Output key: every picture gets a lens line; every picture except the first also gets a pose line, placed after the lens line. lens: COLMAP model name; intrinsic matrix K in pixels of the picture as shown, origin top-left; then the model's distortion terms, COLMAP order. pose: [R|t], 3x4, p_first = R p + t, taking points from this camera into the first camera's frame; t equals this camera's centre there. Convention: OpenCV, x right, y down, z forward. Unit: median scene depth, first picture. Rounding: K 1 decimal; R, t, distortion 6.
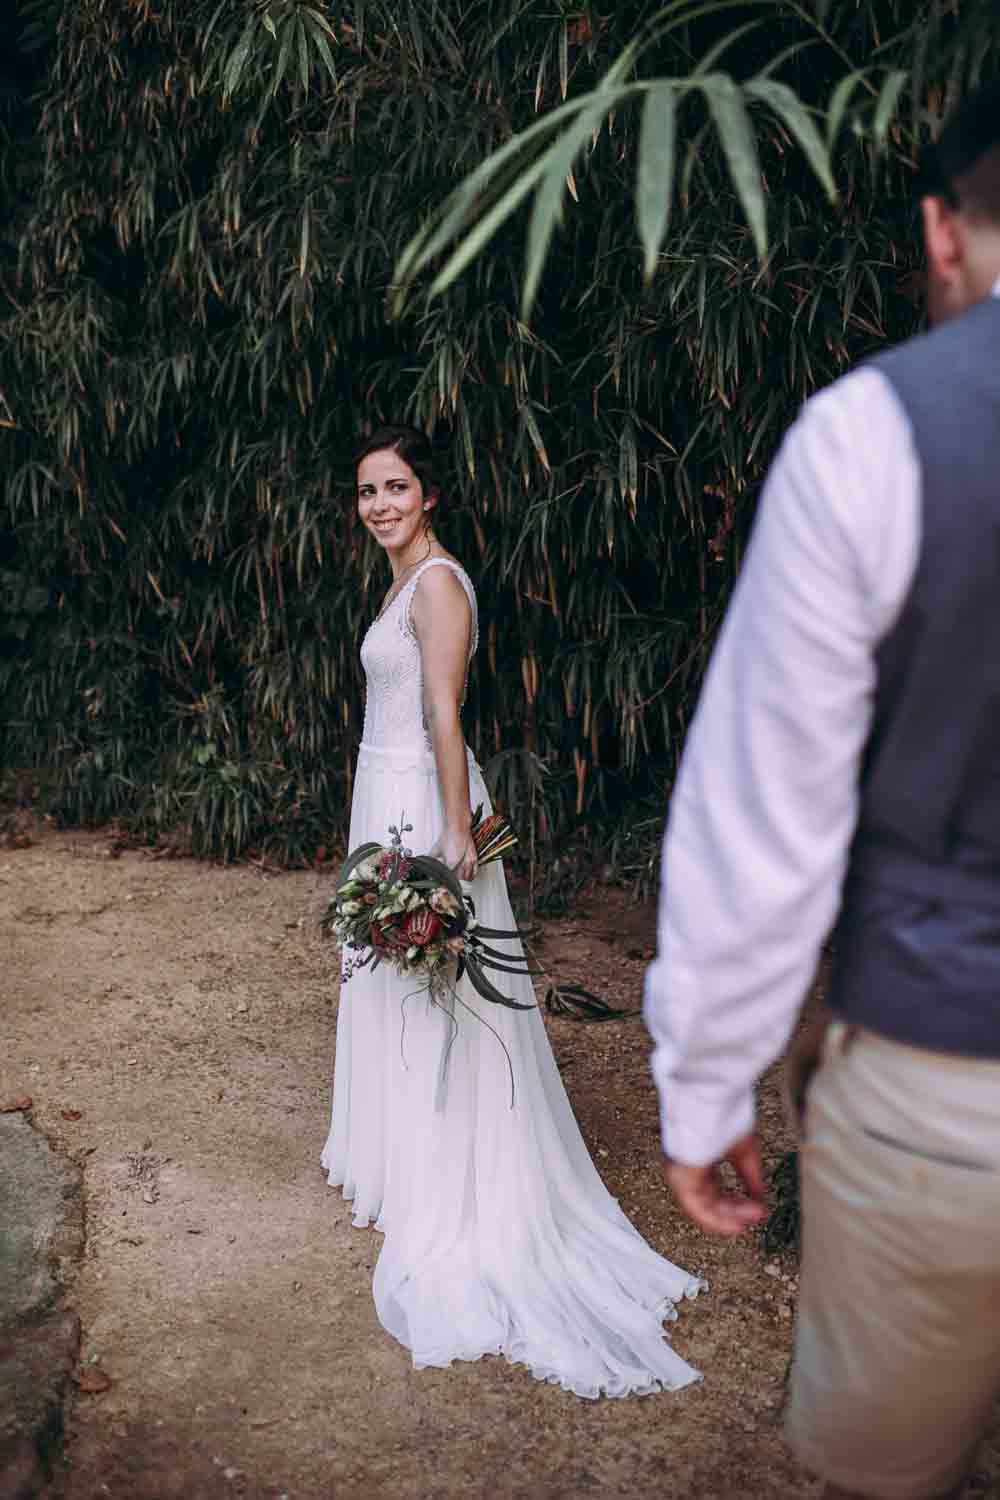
lens RADIAL K [[1543.6, 0, 552.4], [0, 1543.6, 760.2], [0, 0, 1]] dist [-0.074104, 0.132368]
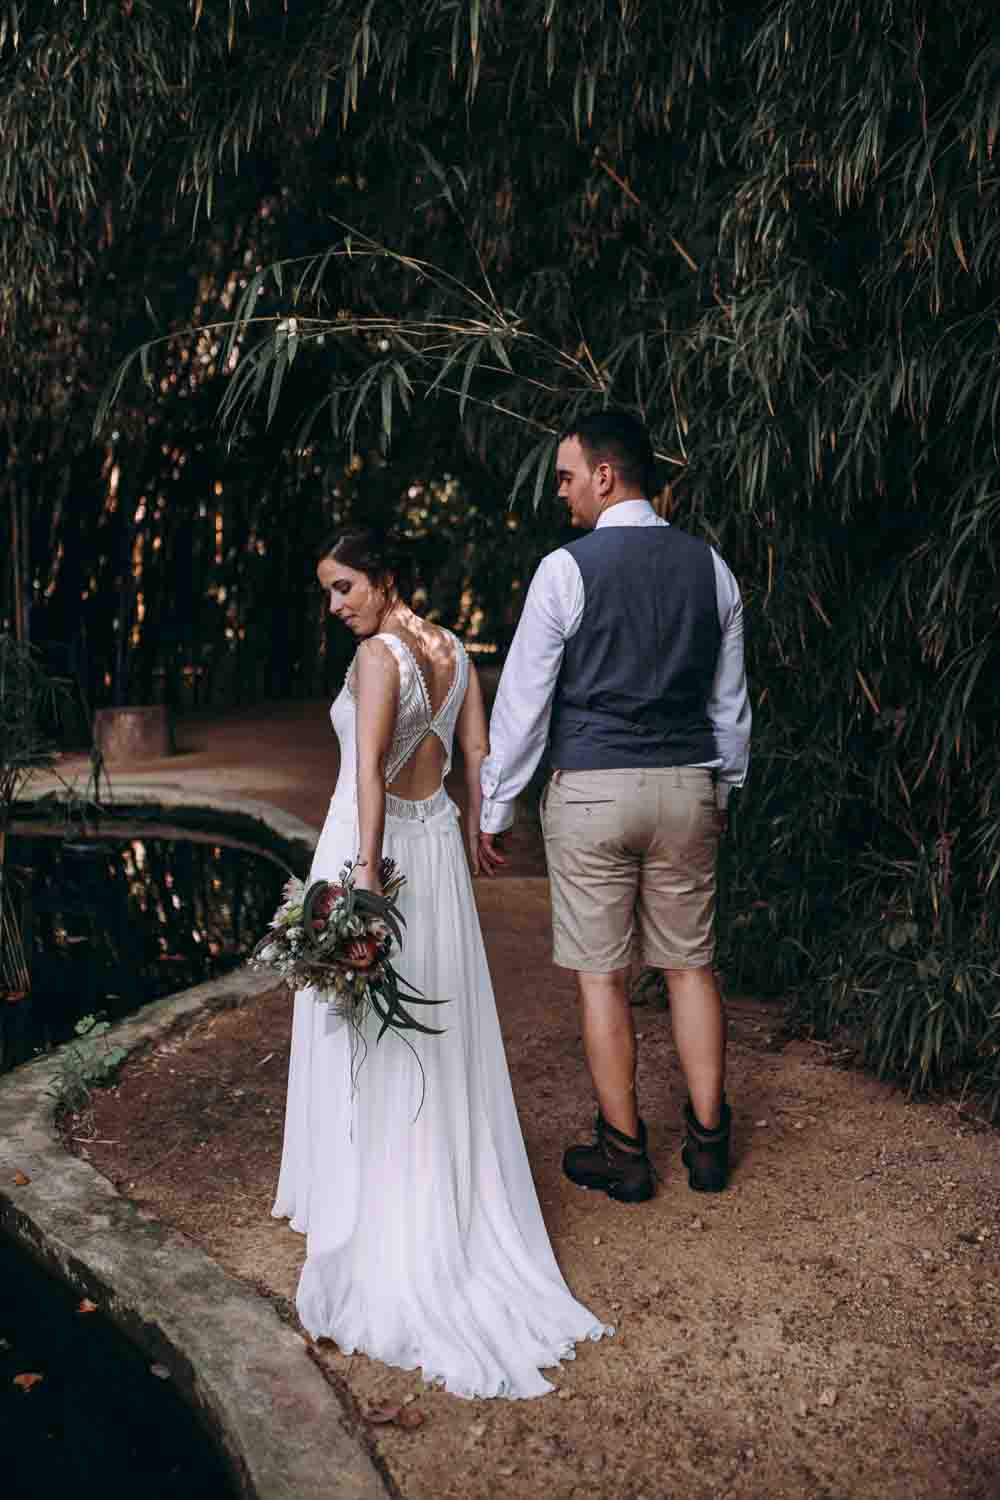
lens RADIAL K [[1543.6, 0, 552.4], [0, 1543.6, 760.2], [0, 0, 1]] dist [-0.074104, 0.132368]
pose [[0.841973, 0.105552, -0.529094, 0.002079], [-0.128515, 0.991685, -0.006676, -0.063019], [0.523990, 0.073618, 0.848537, 0.344838]]
